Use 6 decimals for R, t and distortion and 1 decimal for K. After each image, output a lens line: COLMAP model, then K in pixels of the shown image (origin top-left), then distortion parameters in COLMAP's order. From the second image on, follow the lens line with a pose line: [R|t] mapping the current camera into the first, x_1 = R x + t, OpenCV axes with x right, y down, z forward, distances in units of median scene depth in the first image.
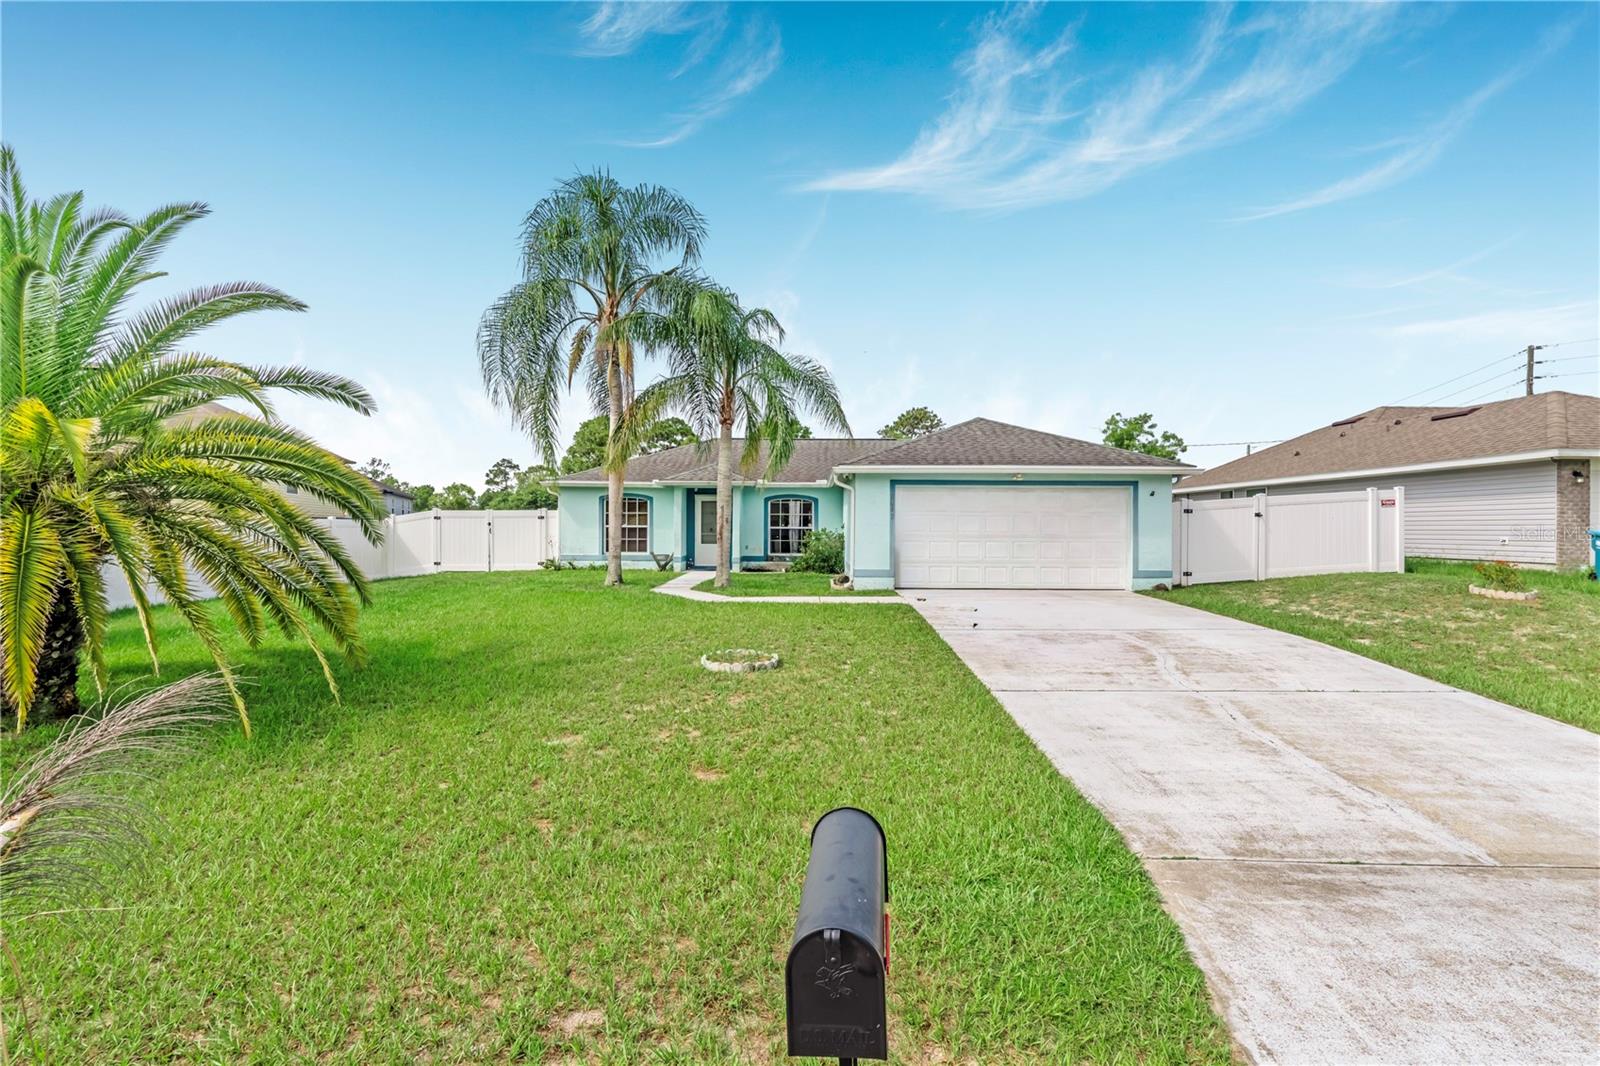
lens RADIAL K [[738.0, 0, 805.3], [0, 738.0, 531.9], [0, 0, 1]] dist [-0.007082, -0.000425]
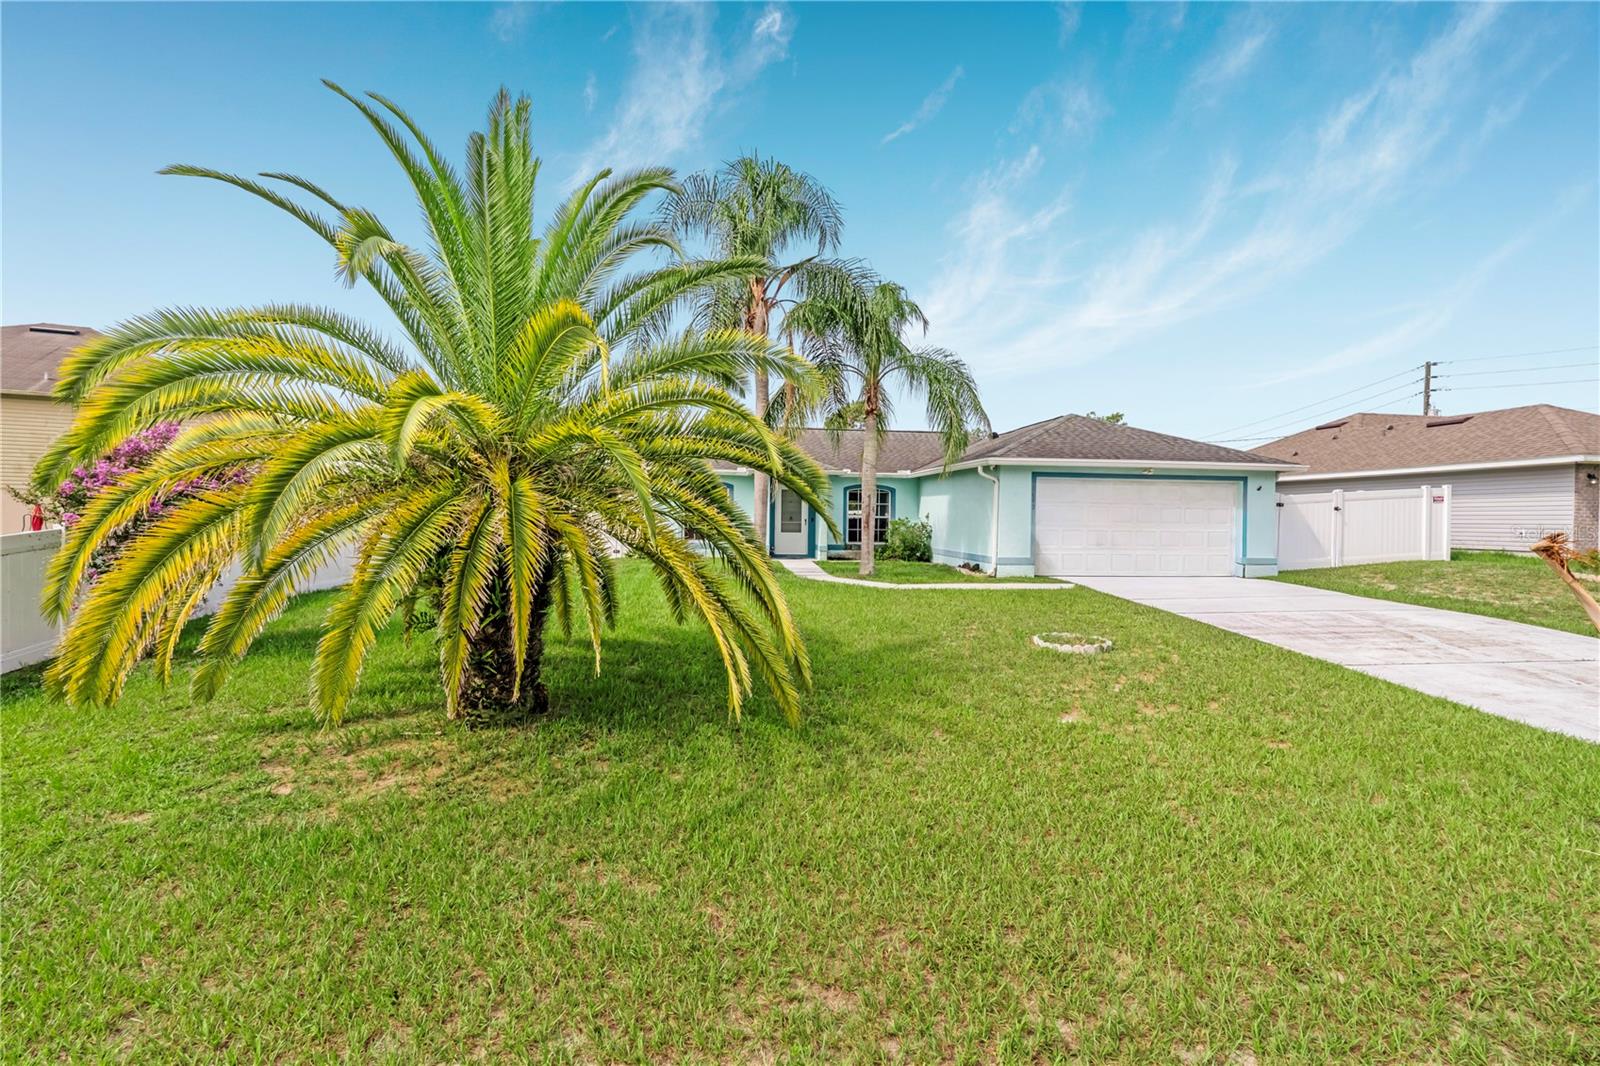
lens RADIAL K [[738.0, 0, 805.3], [0, 738.0, 531.9], [0, 0, 1]] dist [-0.007082, -0.000425]
pose [[0.990564, 0.004915, 0.136960, -0.334220], [-0.006748, 0.999894, 0.012922, 0.003077], [-0.136882, -0.013725, 0.990492, 0.006557]]
